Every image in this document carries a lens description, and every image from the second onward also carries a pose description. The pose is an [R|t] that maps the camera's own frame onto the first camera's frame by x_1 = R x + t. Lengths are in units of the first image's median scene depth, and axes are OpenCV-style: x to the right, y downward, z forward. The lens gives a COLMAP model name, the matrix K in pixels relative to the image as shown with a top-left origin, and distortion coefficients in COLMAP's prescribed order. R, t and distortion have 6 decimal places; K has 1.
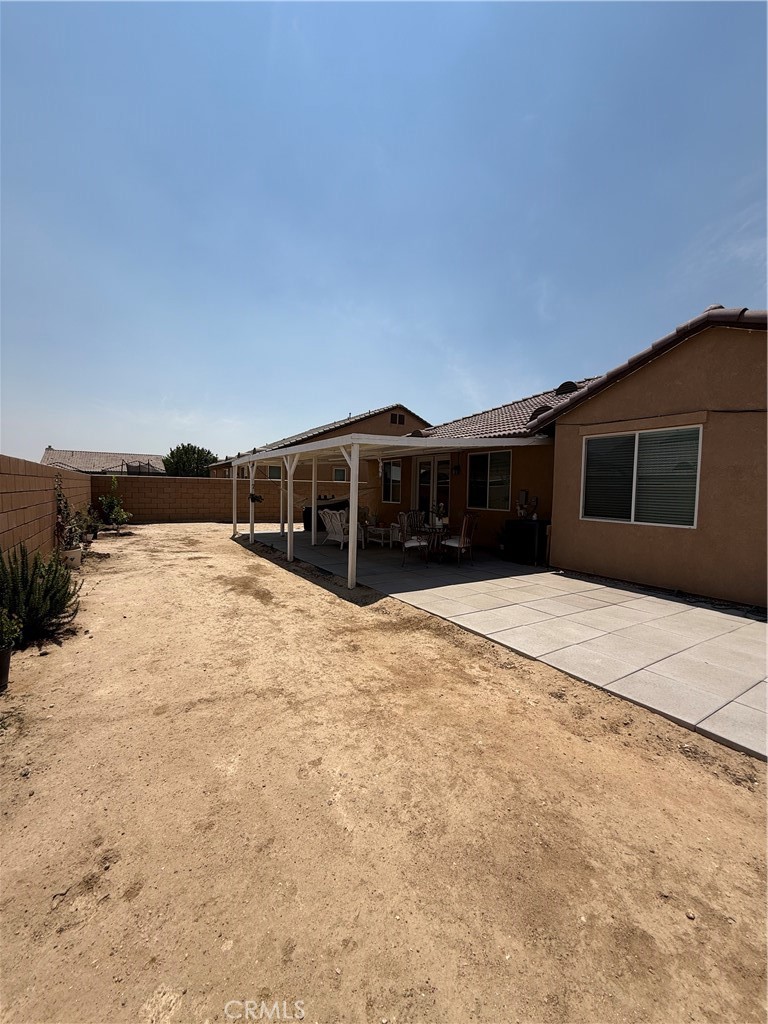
lens RADIAL K [[410.4, 0, 380.5], [0, 410.4, 508.8], [0, 0, 1]] dist [0.004808, -0.000426]
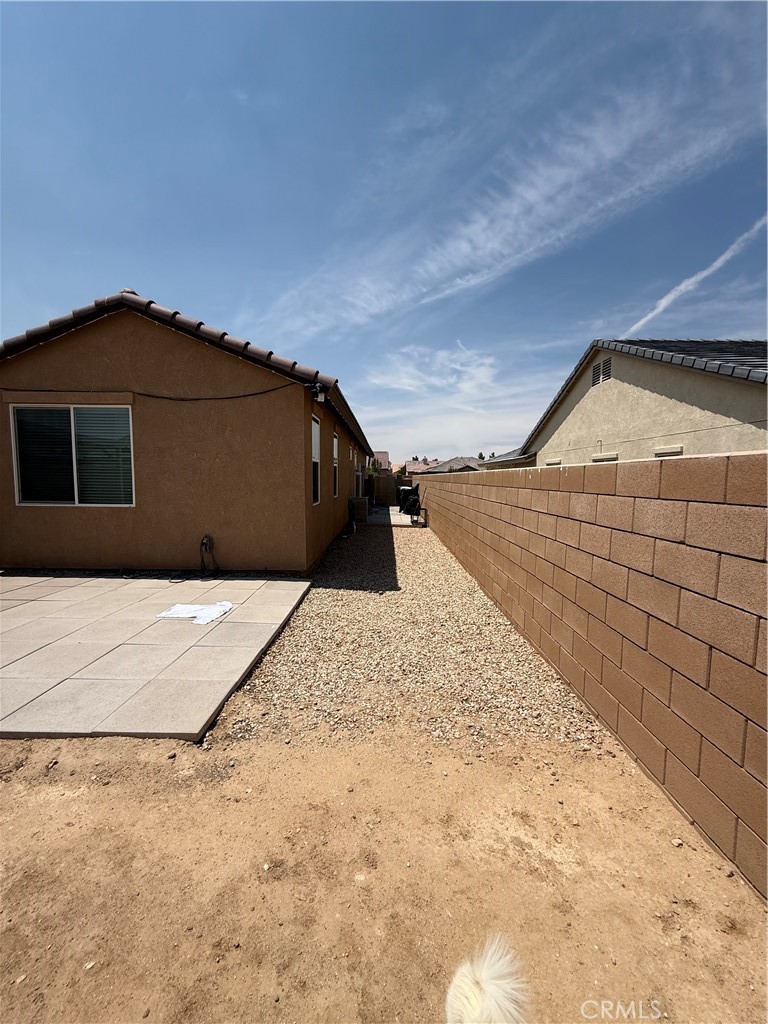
lens RADIAL K [[410.4, 0, 389.2], [0, 410.4, 510.3], [0, 0, 1]] dist [0.004808, -0.000426]
pose [[0.533297, -0.085705, 0.841575, 0.234844], [0.045100, 0.996320, 0.072885, 0.011123], [-0.844725, -0.000914, 0.535200, -0.099932]]
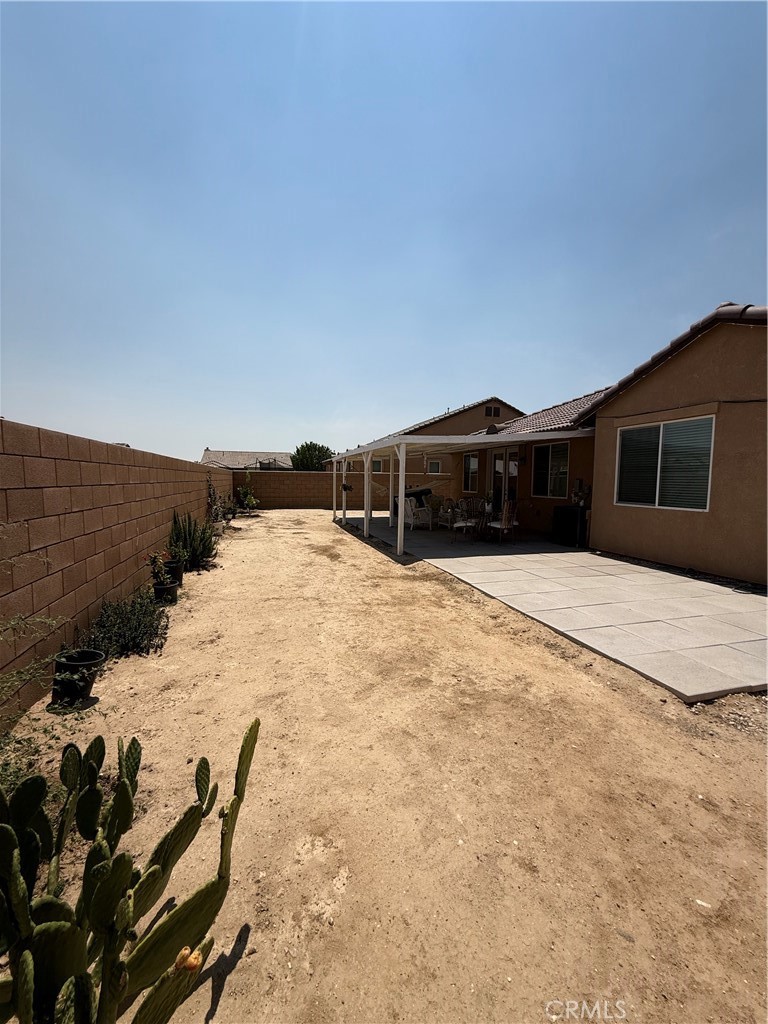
lens RADIAL K [[410.4, 0, 378.7], [0, 410.4, 508.2], [0, 0, 1]] dist [0.004808, -0.000426]
pose [[0.959997, 0.010260, -0.279822, 0.241672], [-0.005580, 0.999831, 0.017514, 0.024924], [0.279954, -0.015252, 0.959892, -0.275808]]
